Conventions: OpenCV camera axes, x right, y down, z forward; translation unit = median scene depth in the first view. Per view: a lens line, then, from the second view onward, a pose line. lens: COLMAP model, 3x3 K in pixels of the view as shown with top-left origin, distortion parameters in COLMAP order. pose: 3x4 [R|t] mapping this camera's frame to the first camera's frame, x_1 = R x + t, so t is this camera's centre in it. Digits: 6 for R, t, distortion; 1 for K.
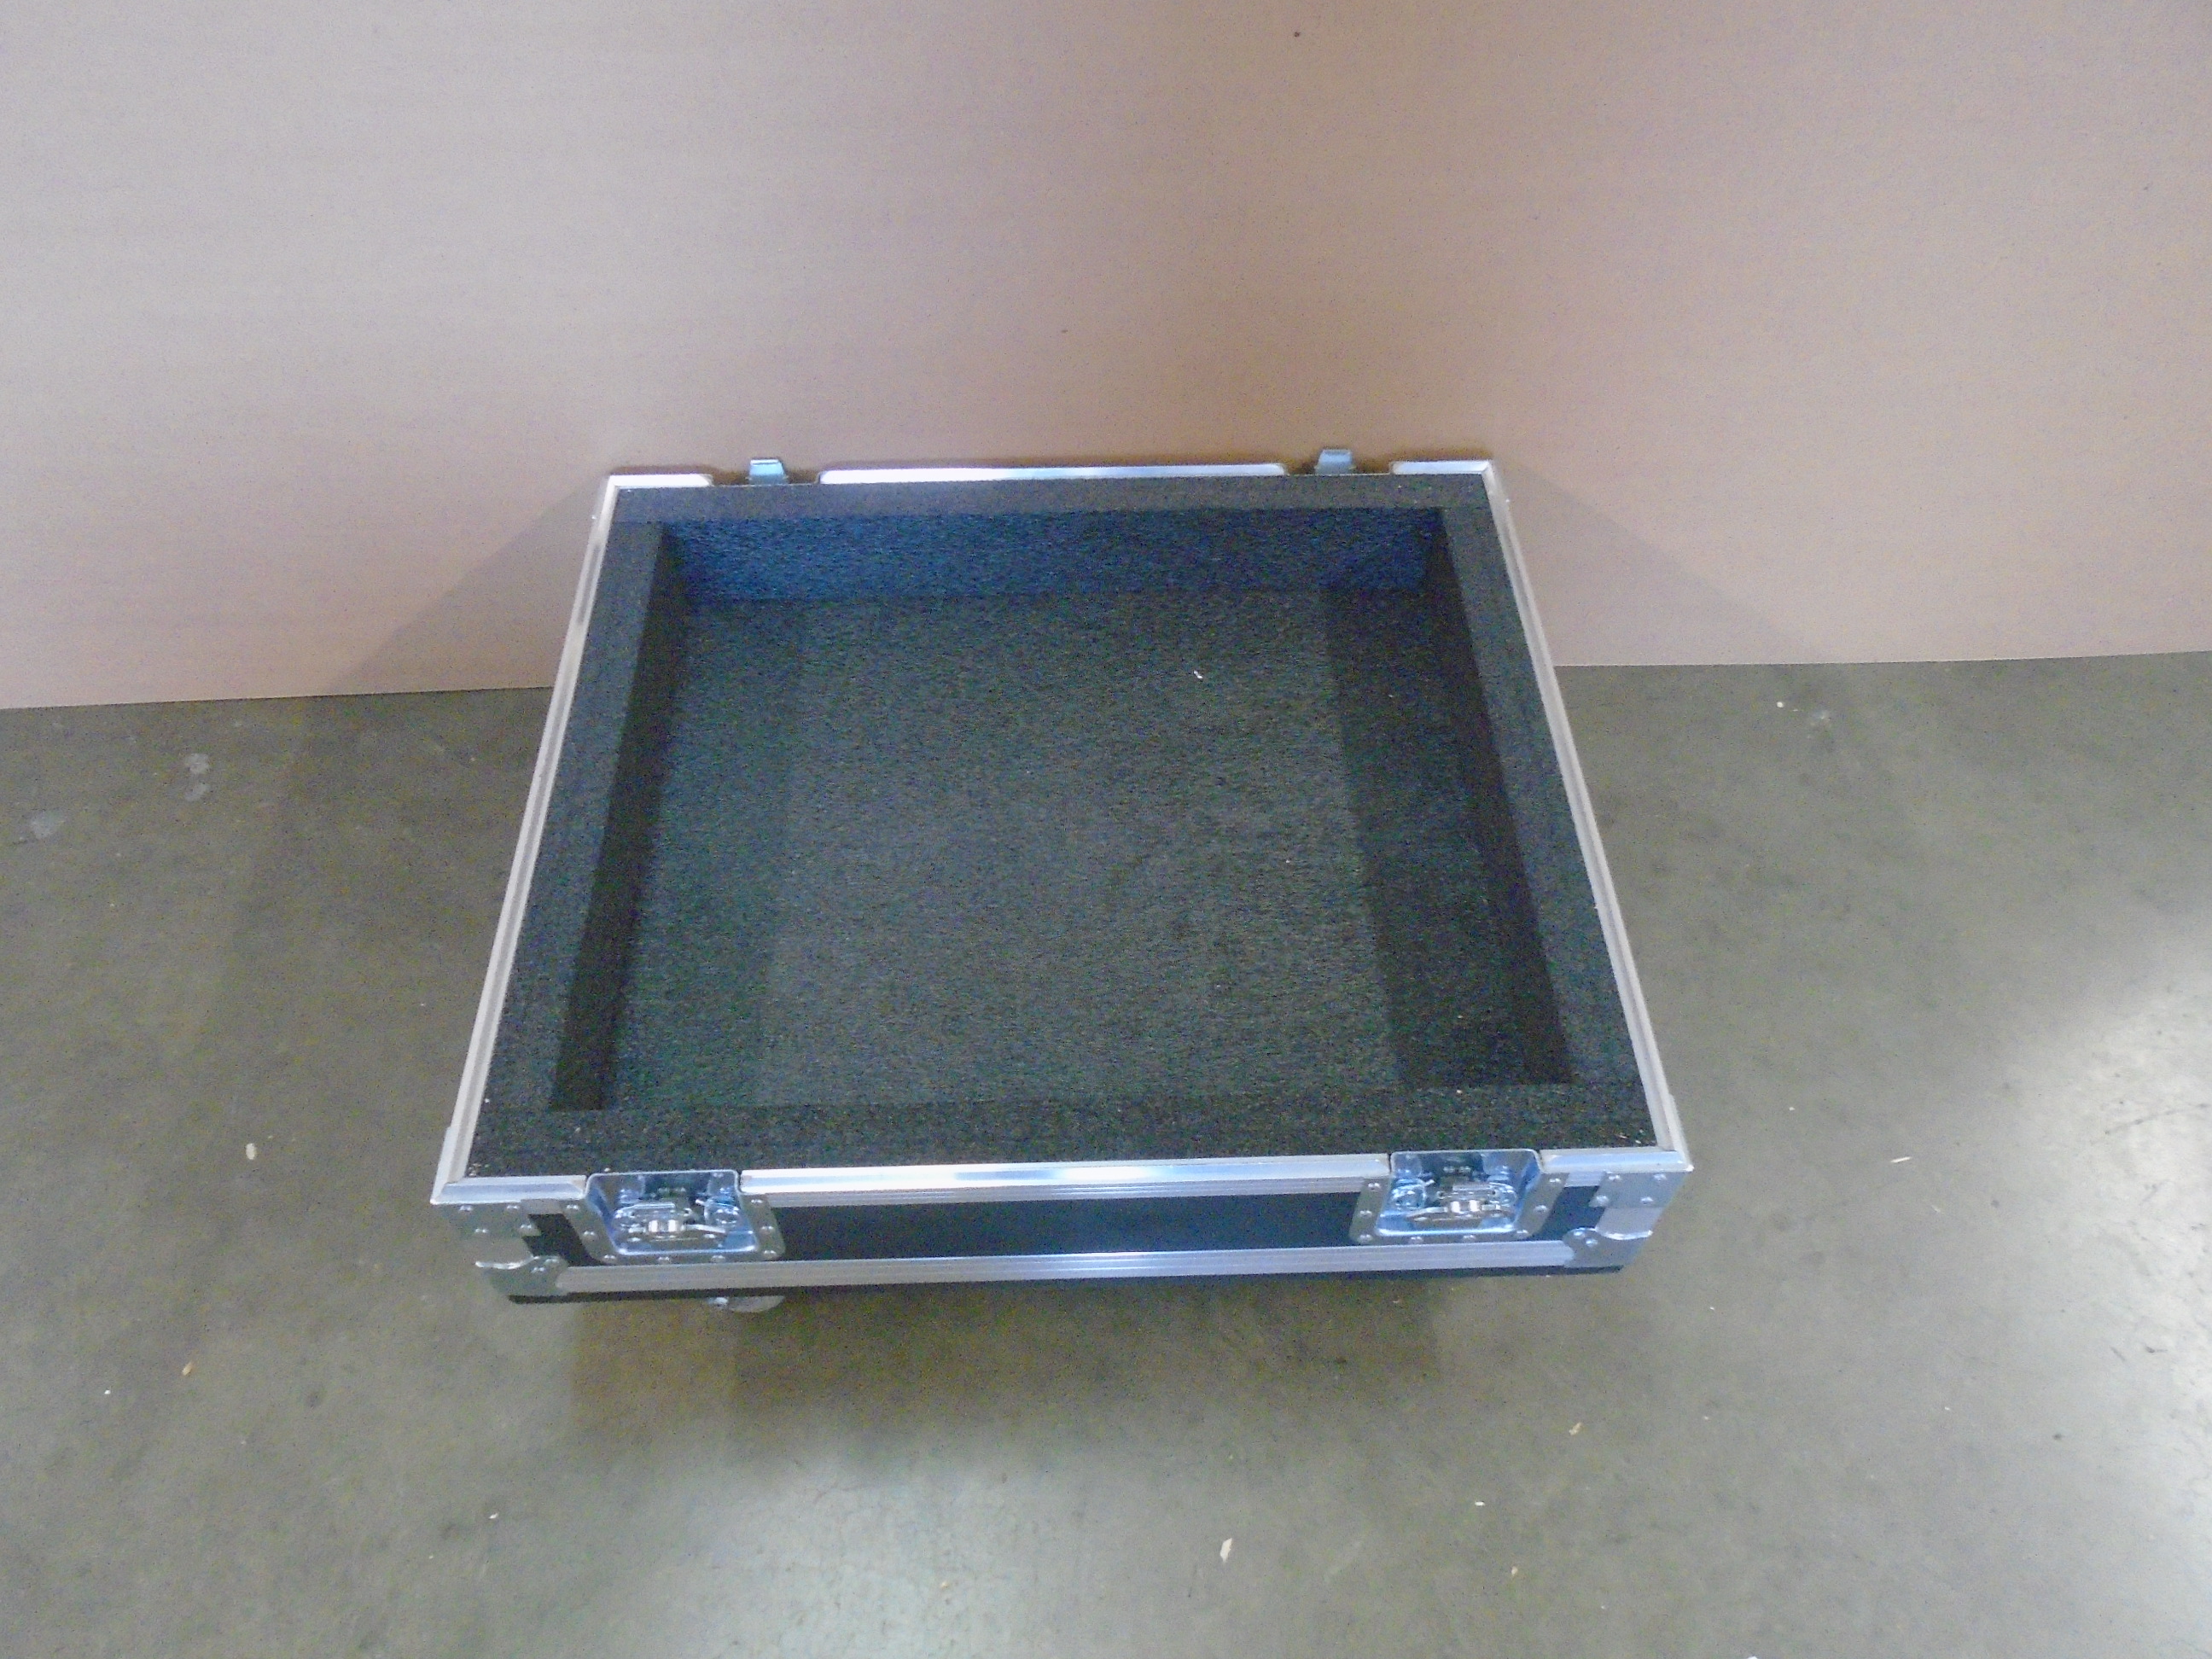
lens RADIAL K [[1685.6, 0, 1098.1], [0, 1685.6, 828.9], [0, 0, 1]] dist [-0.016873, 0.006857]
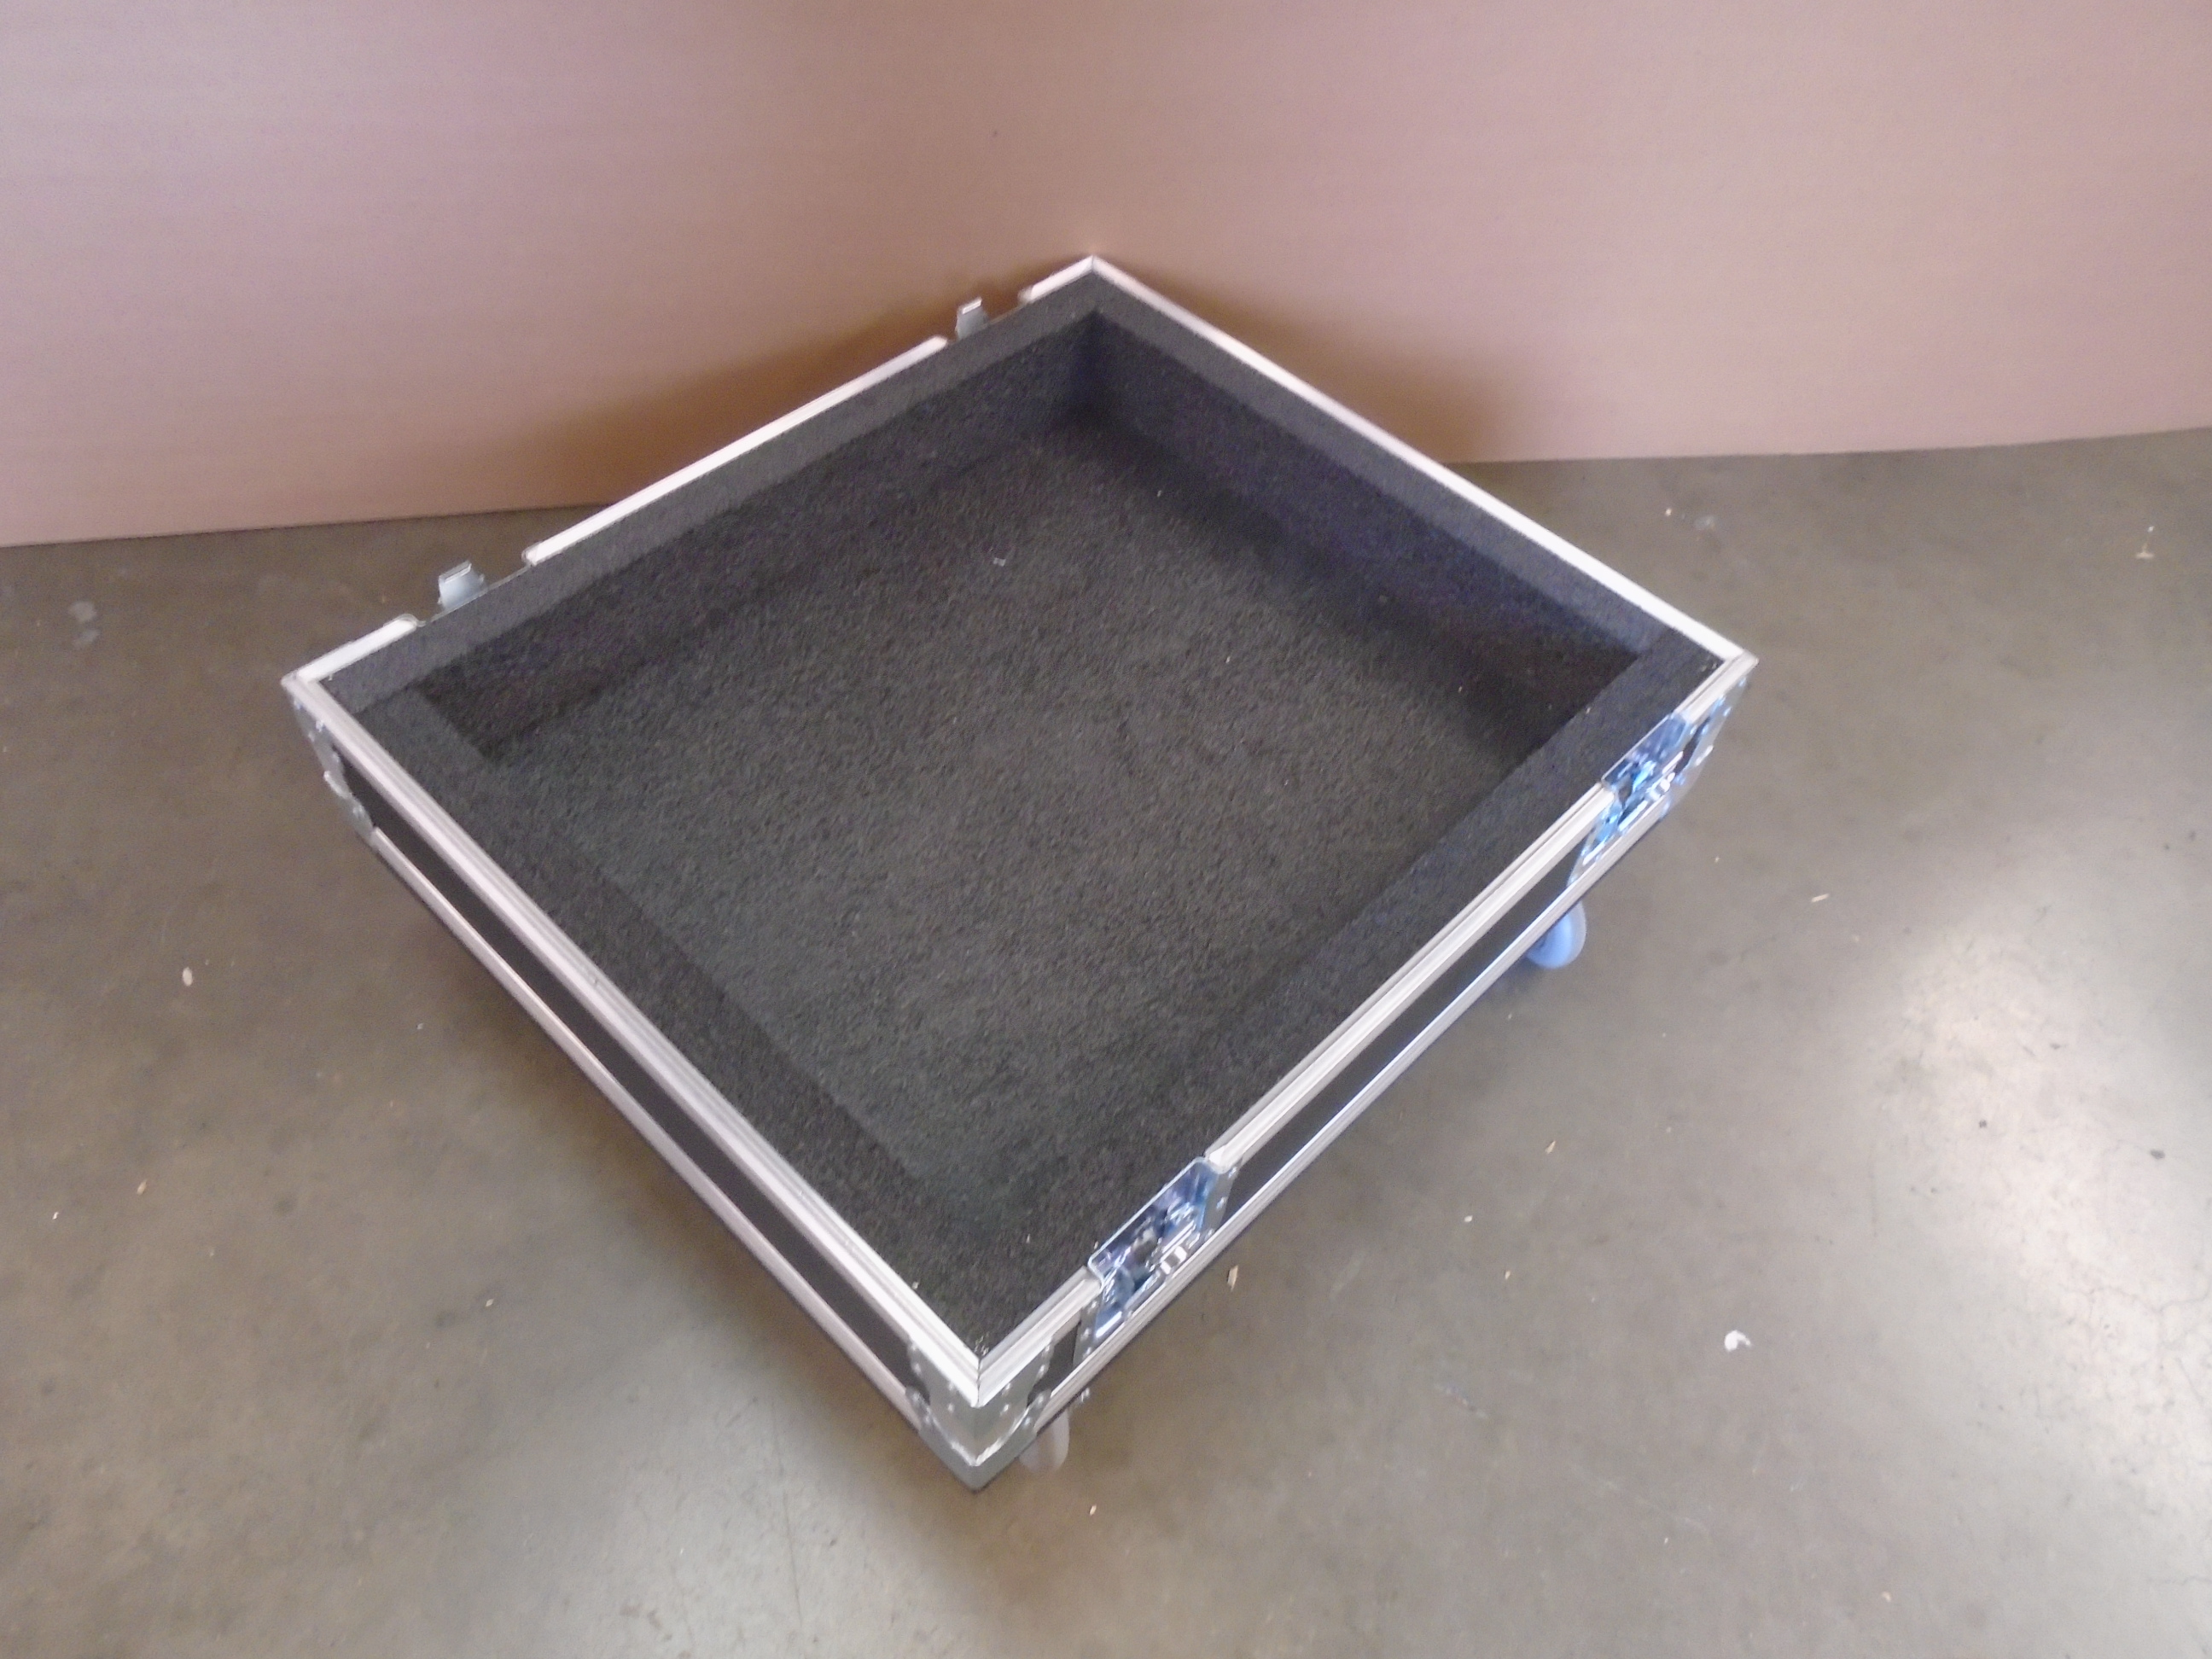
lens RADIAL K [[1685.6, 0, 1103.2], [0, 1685.6, 827.6], [0, 0, 1]] dist [-0.016873, 0.006857]
pose [[0.721563, -0.514437, 0.463358, -0.420069], [0.508270, 0.848031, 0.150014, -0.077476], [-0.470116, 0.127266, 0.873381, 0.159919]]
